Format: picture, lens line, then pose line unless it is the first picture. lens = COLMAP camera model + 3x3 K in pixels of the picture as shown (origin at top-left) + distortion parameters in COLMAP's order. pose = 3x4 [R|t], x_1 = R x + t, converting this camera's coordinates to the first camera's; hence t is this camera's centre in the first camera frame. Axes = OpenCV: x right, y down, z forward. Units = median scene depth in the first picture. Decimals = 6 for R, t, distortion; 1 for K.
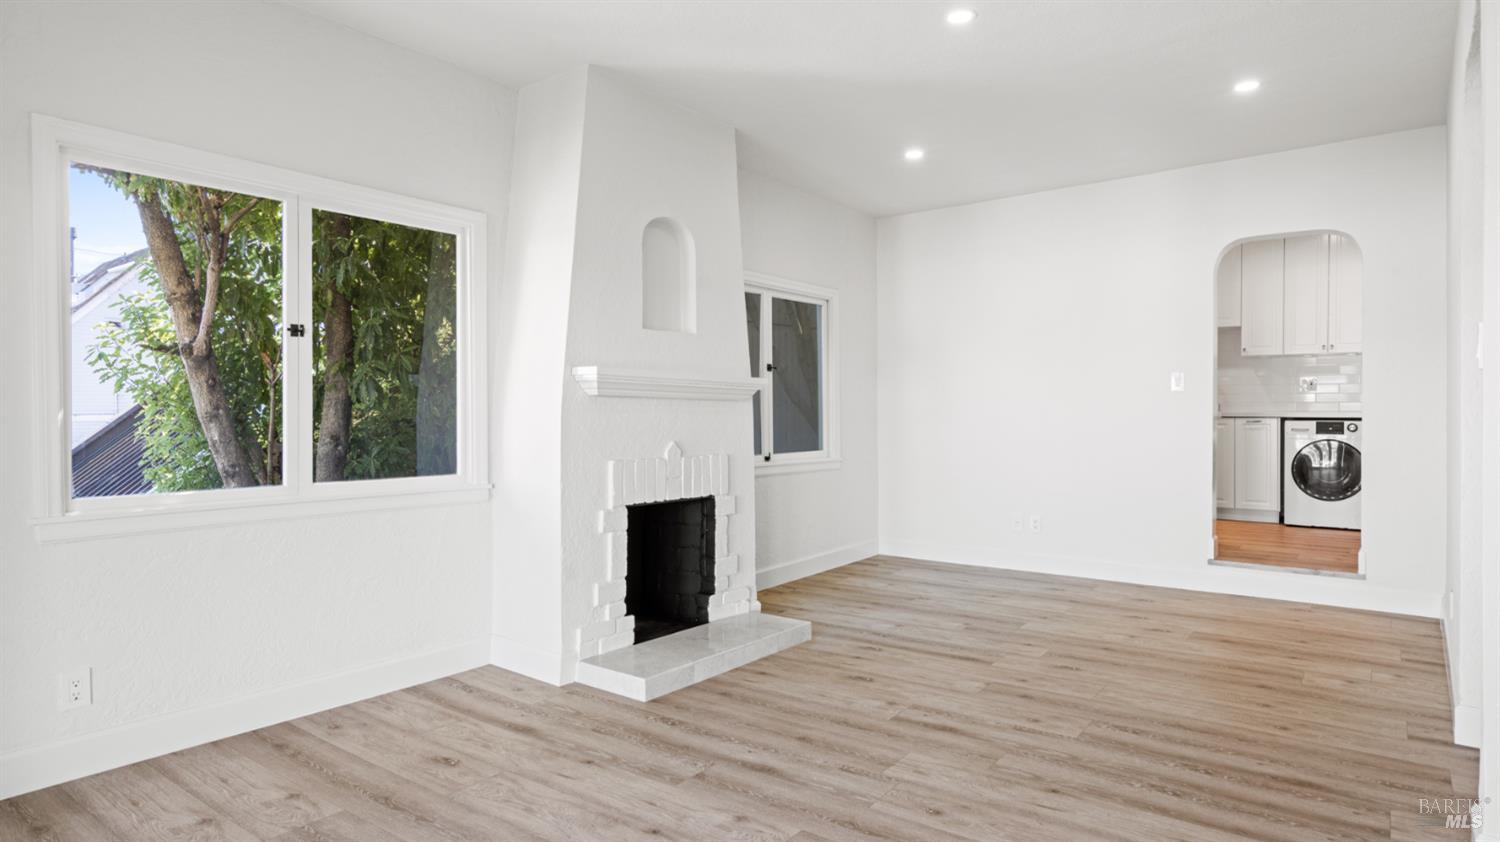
lens RADIAL K [[860.9, 0, 750.0], [0, 860.9, 421.0], [0, 0, 1]] dist [0.002731, 0.000549]
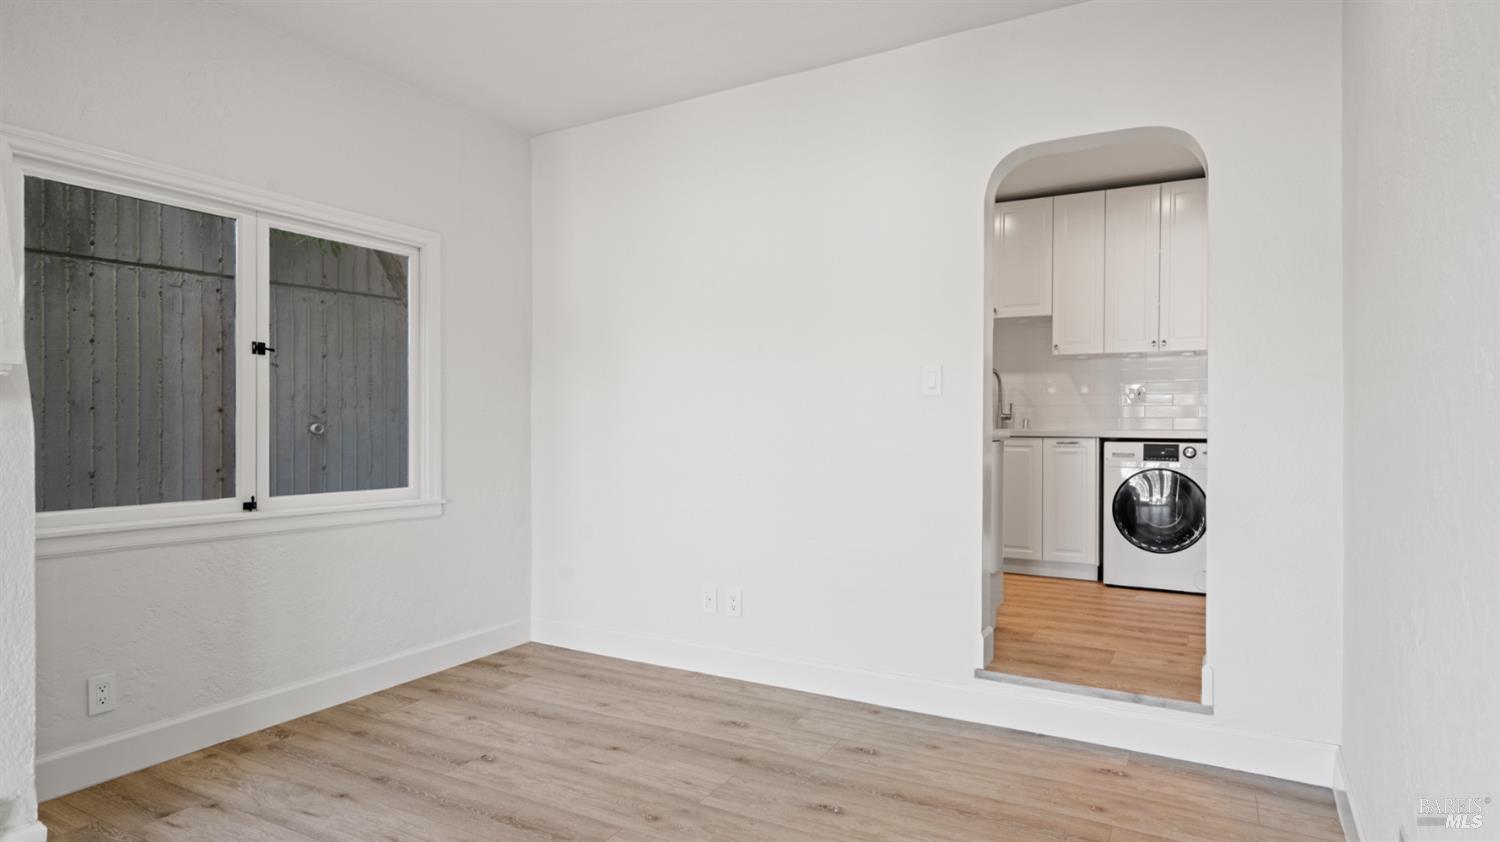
lens RADIAL K [[827.2, 0, 753.3], [0, 827.2, 427.8], [0, 0, 1]] dist [0.002032, 0.001113]
pose [[0.991643, 0.006548, 0.128843, 0.409090], [-0.005436, 0.999945, -0.008982, -0.007855], [-0.128895, 0.008207, 0.991624, 0.596041]]
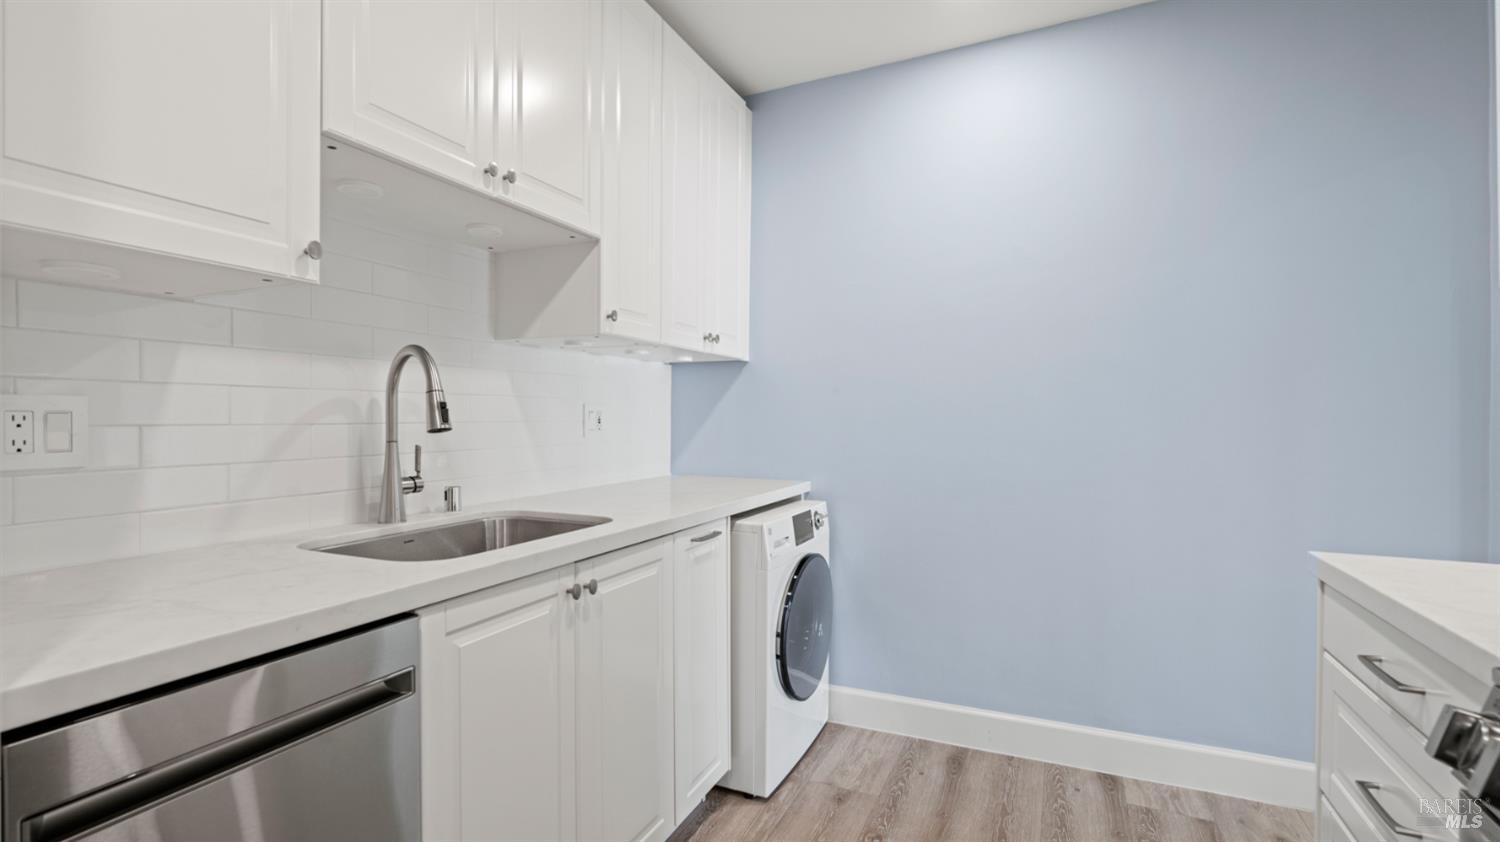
lens RADIAL K [[681.6, 0, 755.7], [0, 681.6, 420.2], [0, 0, 1]] dist [-0.003204, 0.000261]
pose [[-0.217155, -0.000922, 0.976137, 0.580870], [0.018896, 0.999808, 0.005148, -0.081149], [-0.975954, 0.019563, -0.217096, 1.864646]]
